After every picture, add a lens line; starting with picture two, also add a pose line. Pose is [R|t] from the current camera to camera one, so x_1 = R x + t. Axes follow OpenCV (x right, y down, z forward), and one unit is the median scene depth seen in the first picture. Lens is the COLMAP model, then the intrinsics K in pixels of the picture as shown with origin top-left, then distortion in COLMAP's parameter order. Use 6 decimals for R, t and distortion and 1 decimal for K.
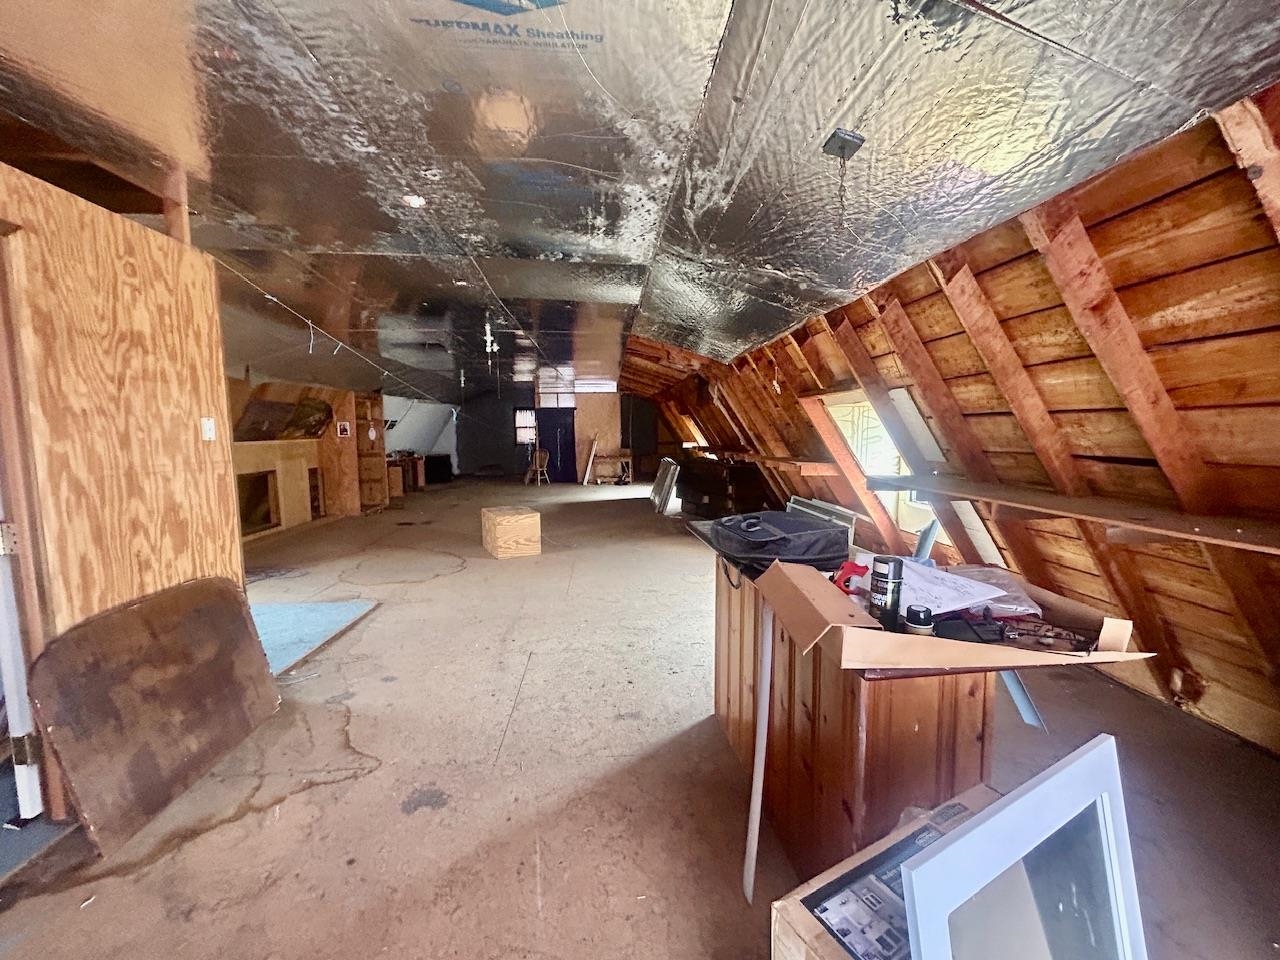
lens RADIAL K [[515.2, 0, 640.6], [0, 515.2, 478.7], [0, 0, 1]] dist [0.001182, -0.000043]
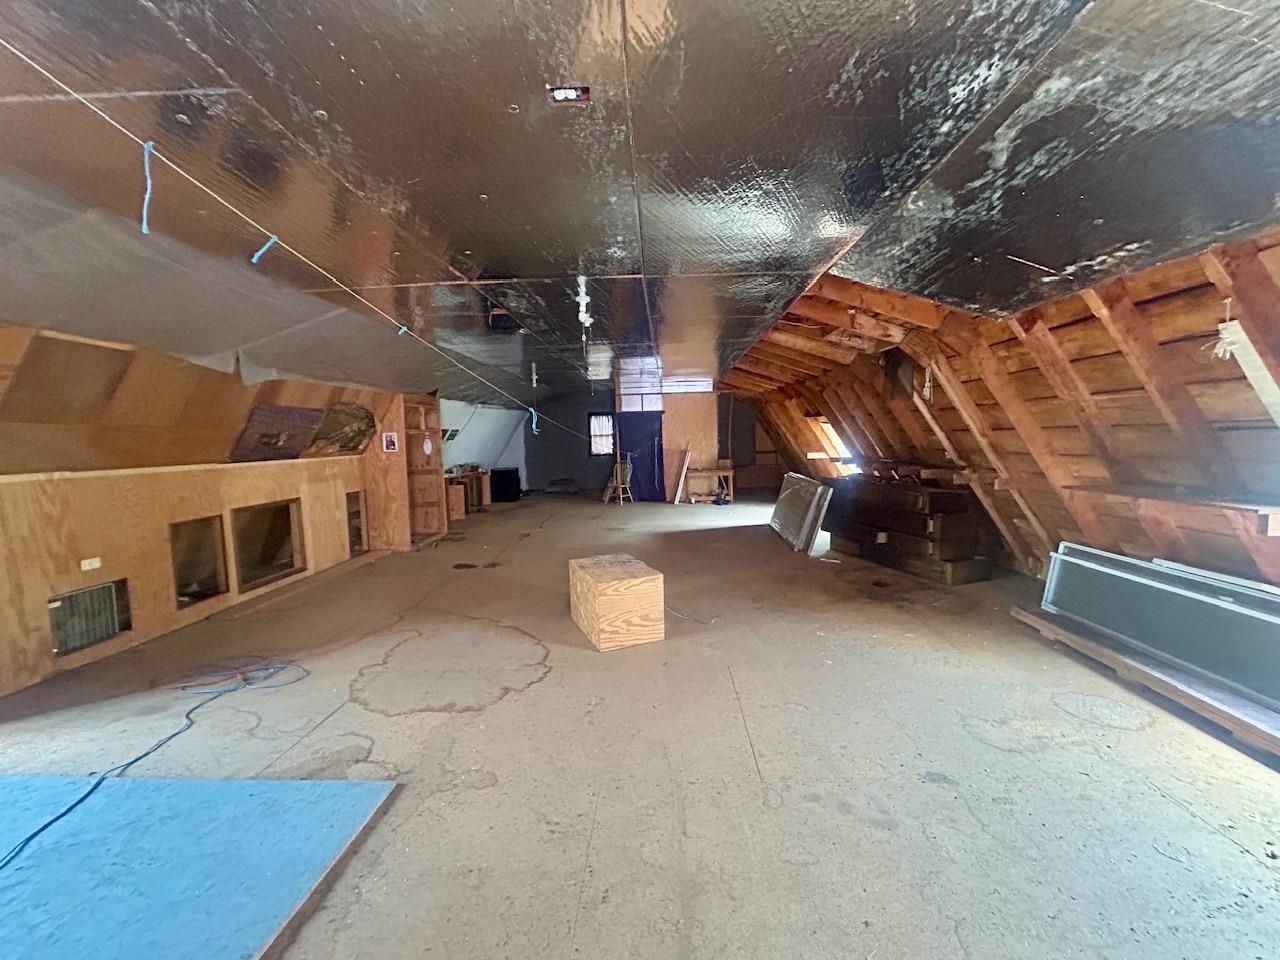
lens RADIAL K [[515.2, 0, 641.4], [0, 515.2, 481.5], [0, 0, 1]] dist [0.001182, -0.000043]
pose [[0.993495, -0.003945, -0.113810, -0.090400], [0.003255, 0.999975, -0.006245, -0.025295], [0.113832, 0.005833, 0.993483, 0.225754]]
